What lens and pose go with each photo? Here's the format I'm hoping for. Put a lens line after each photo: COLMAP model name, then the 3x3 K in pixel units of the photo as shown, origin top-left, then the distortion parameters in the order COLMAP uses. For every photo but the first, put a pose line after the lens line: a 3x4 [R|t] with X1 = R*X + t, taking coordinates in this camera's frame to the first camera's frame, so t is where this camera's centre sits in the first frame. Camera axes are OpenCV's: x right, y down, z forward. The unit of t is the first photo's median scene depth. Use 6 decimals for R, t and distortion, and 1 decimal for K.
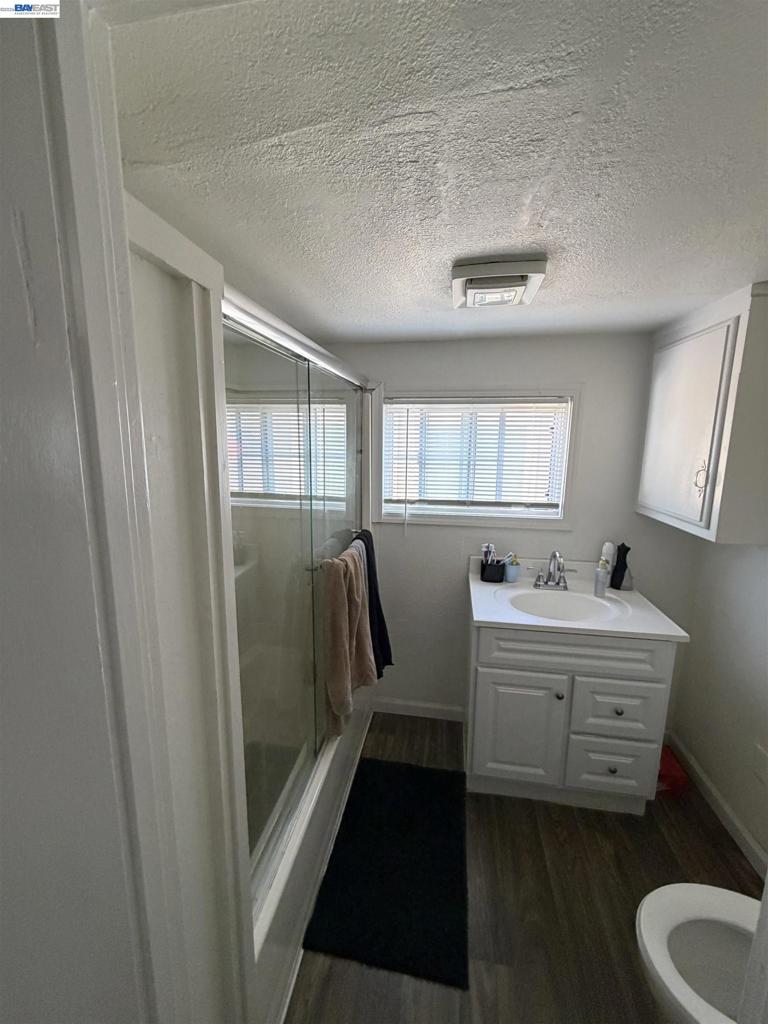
lens RADIAL K [[411.4, 0, 383.8], [0, 411.4, 507.2], [0, 0, 1]] dist [0.001240, 0.000799]
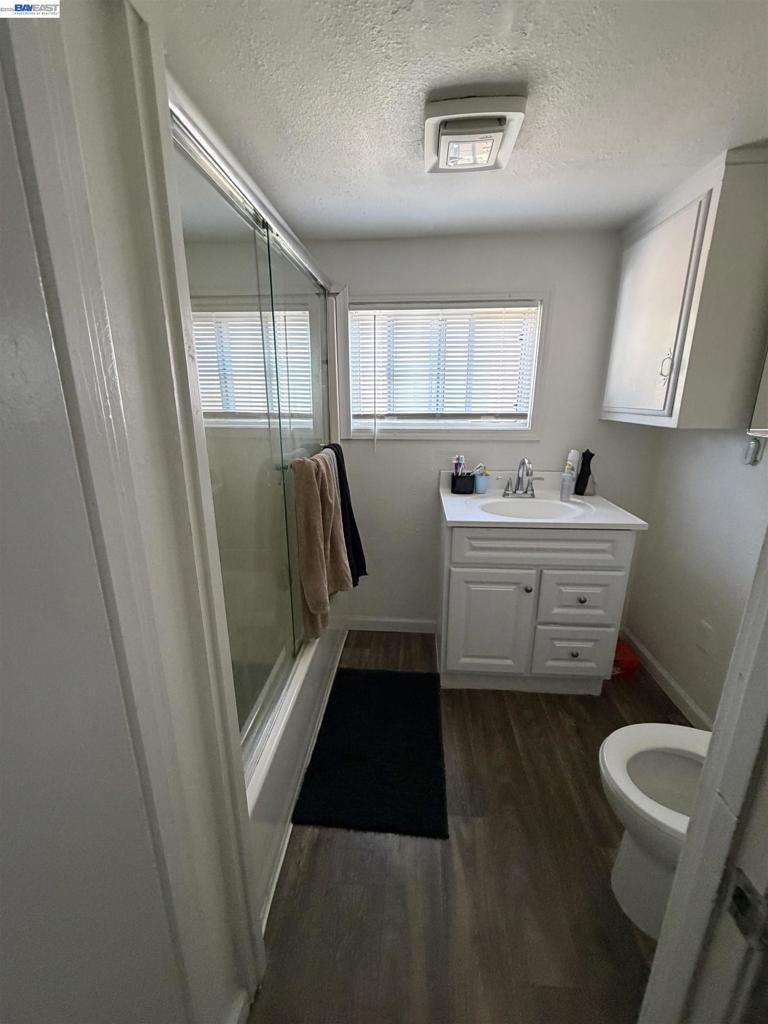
lens RADIAL K [[411.4, 0, 383.8], [0, 411.4, 507.2], [0, 0, 1]] dist [0.001240, 0.000799]
pose [[0.995858, -0.033756, 0.084424, -0.018636], [0.025153, 0.994572, 0.100966, 0.126676], [-0.087374, -0.098424, 0.991301, 0.013912]]
